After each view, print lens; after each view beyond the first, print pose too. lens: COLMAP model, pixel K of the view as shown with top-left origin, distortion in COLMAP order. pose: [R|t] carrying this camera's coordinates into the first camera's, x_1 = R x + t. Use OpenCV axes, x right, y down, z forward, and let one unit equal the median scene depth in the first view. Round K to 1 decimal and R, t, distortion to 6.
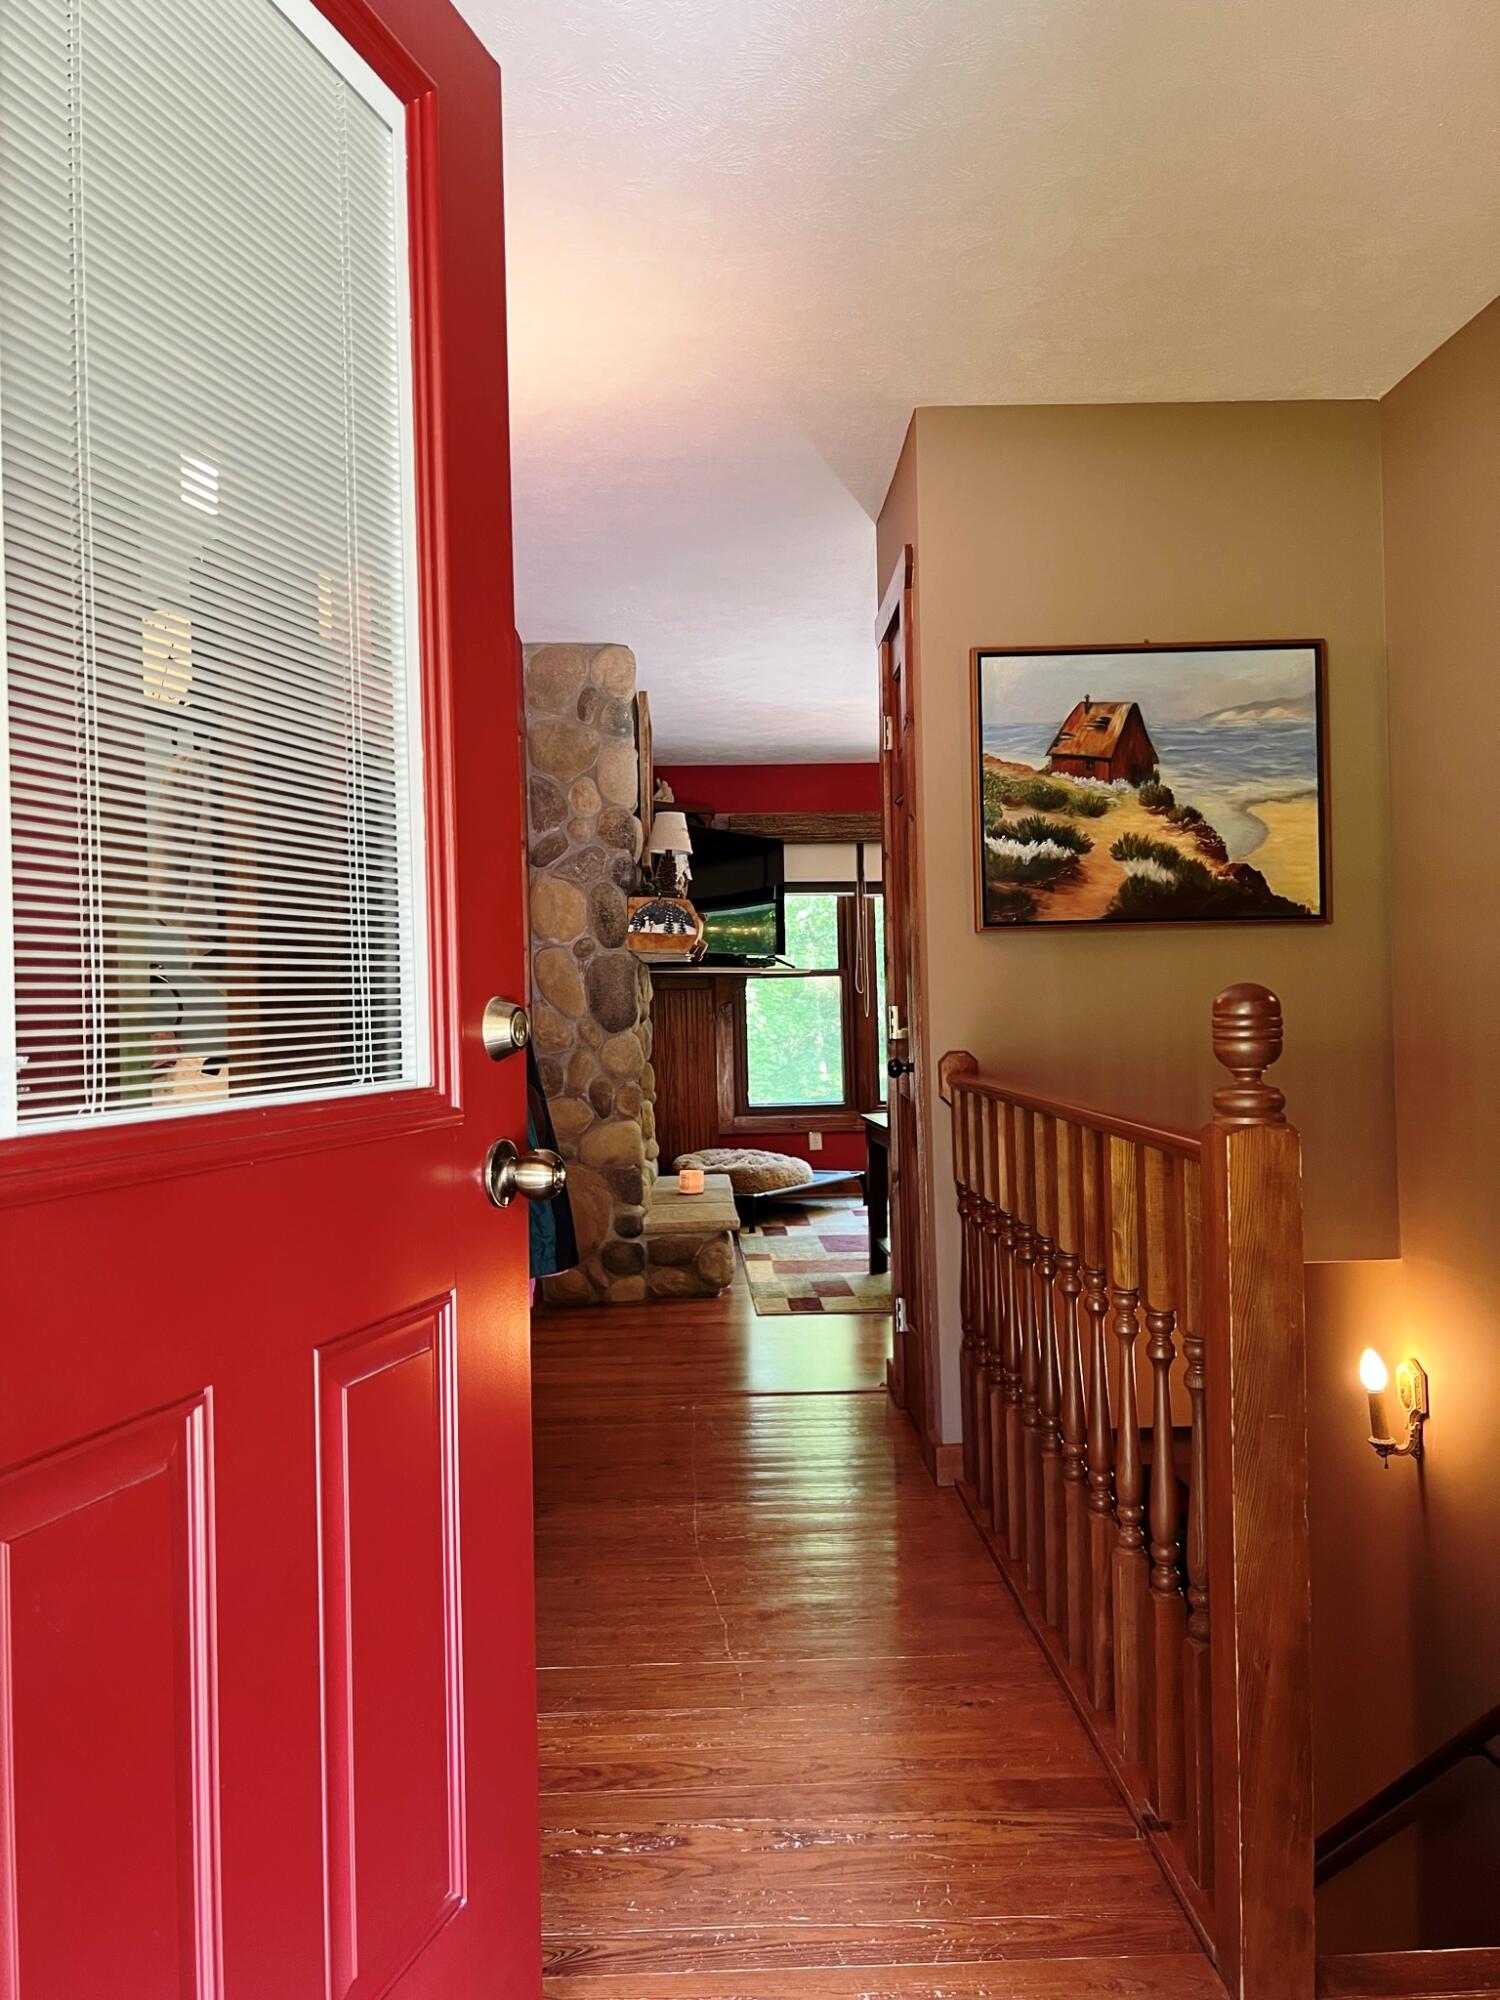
lens RADIAL K [[1500.4, 0, 746.3], [0, 1500.4, 986.0], [0, 0, 1]] dist [0.063205, -0.080501]
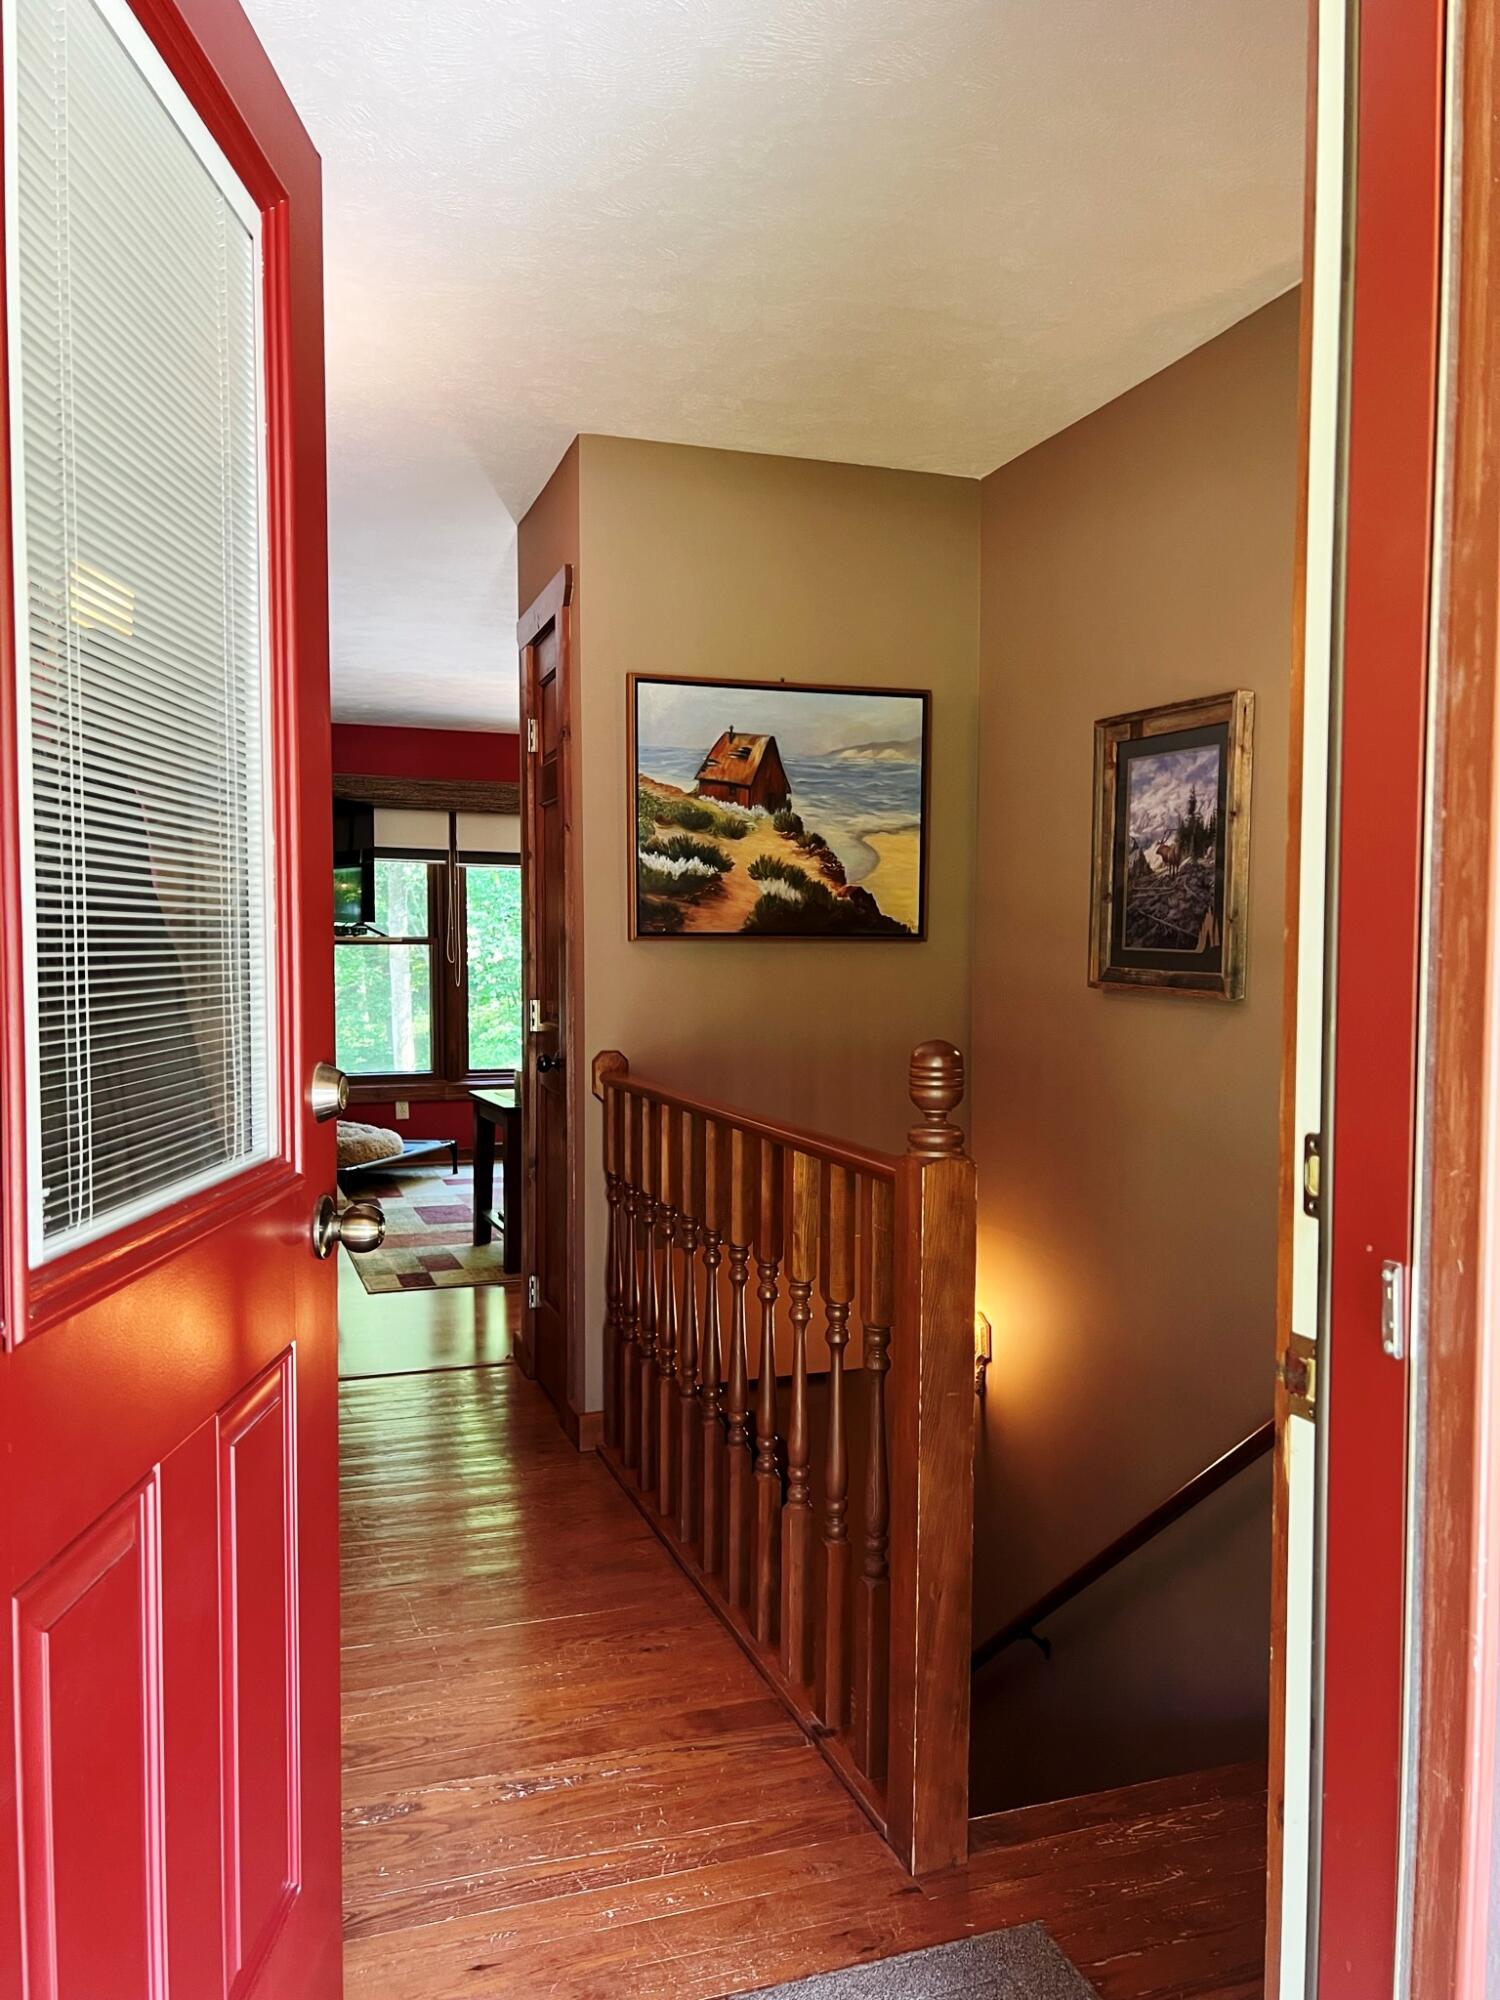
lens RADIAL K [[1500.4, 0, 758.6], [0, 1500.4, 1001.0], [0, 0, 1]] dist [0.063205, -0.080501]
pose [[0.949667, 0.015467, 0.312878, -0.136173], [-0.030358, 0.998623, 0.042777, -0.060014], [-0.311786, -0.050123, 0.948830, -0.072342]]
